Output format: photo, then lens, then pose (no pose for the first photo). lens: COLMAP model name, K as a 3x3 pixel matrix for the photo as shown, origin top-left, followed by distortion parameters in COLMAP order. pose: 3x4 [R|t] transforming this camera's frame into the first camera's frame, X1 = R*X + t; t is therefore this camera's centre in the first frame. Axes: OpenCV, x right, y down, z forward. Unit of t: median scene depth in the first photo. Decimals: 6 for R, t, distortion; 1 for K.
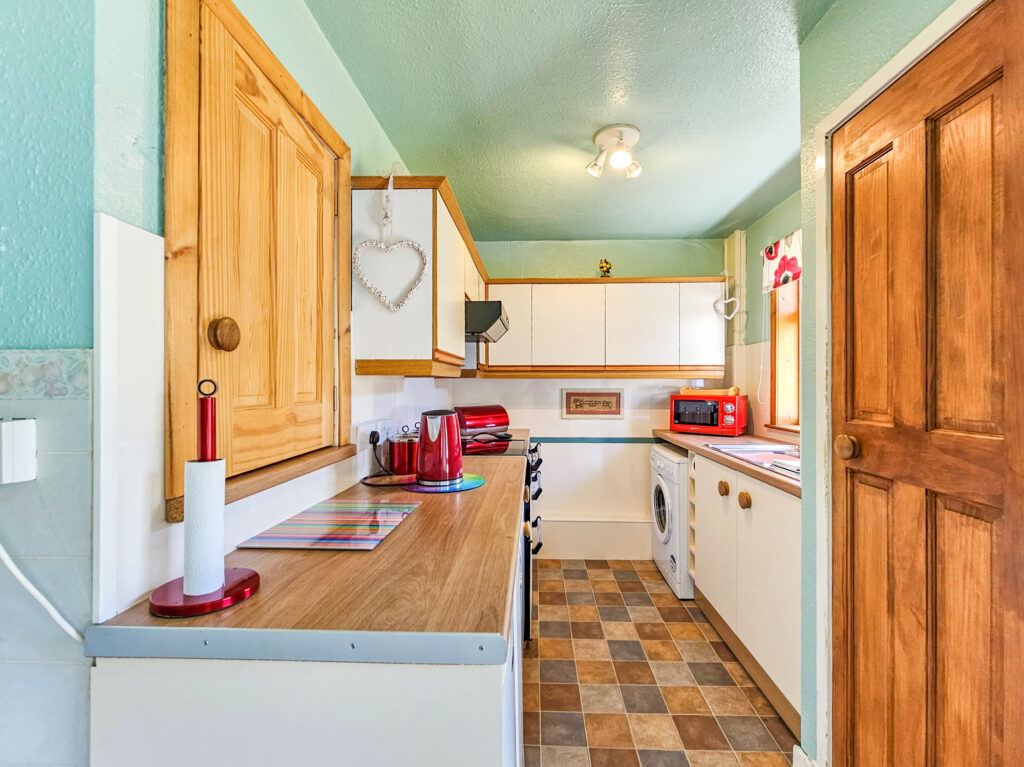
lens RADIAL K [[427.7, 0, 519.3], [0, 427.7, 382.4], [0, 0, 1]] dist [-0.002870, 0.000384]
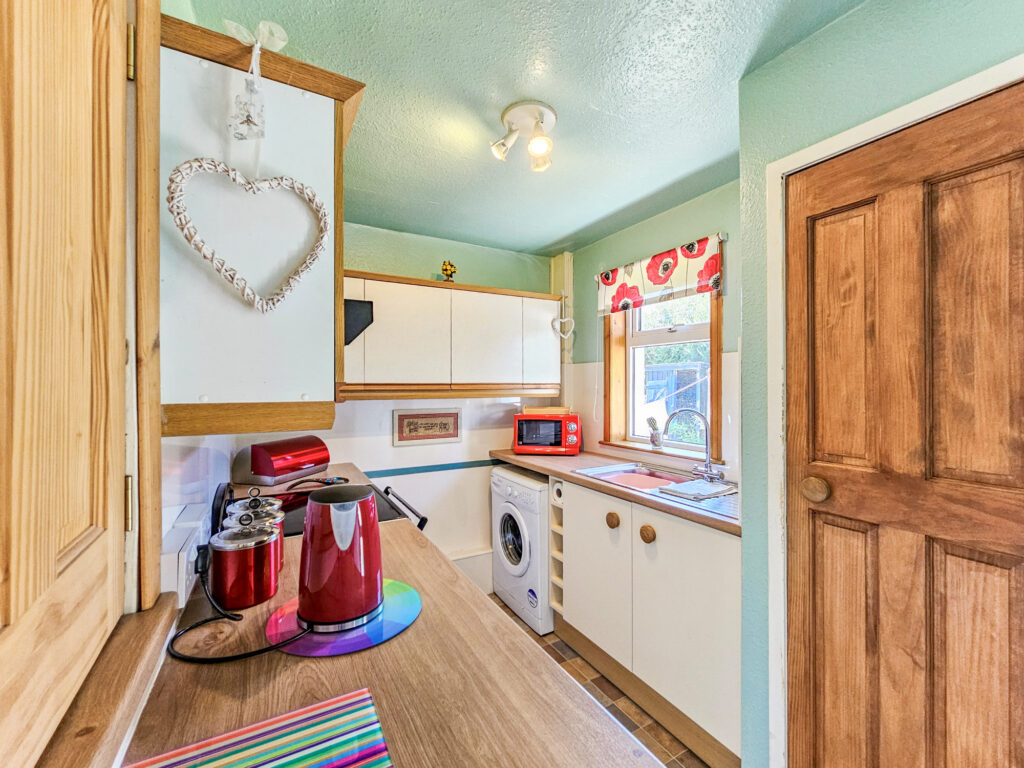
lens RADIAL K [[427.7, 0, 504.3], [0, 427.7, 384.2], [0, 0, 1]] dist [-0.002870, 0.000384]
pose [[0.860225, 0.000867, 0.509914, -0.297536], [-0.000430, 0.999999, -0.000975, -0.075325], [-0.509914, 0.000620, 0.860225, 0.400270]]
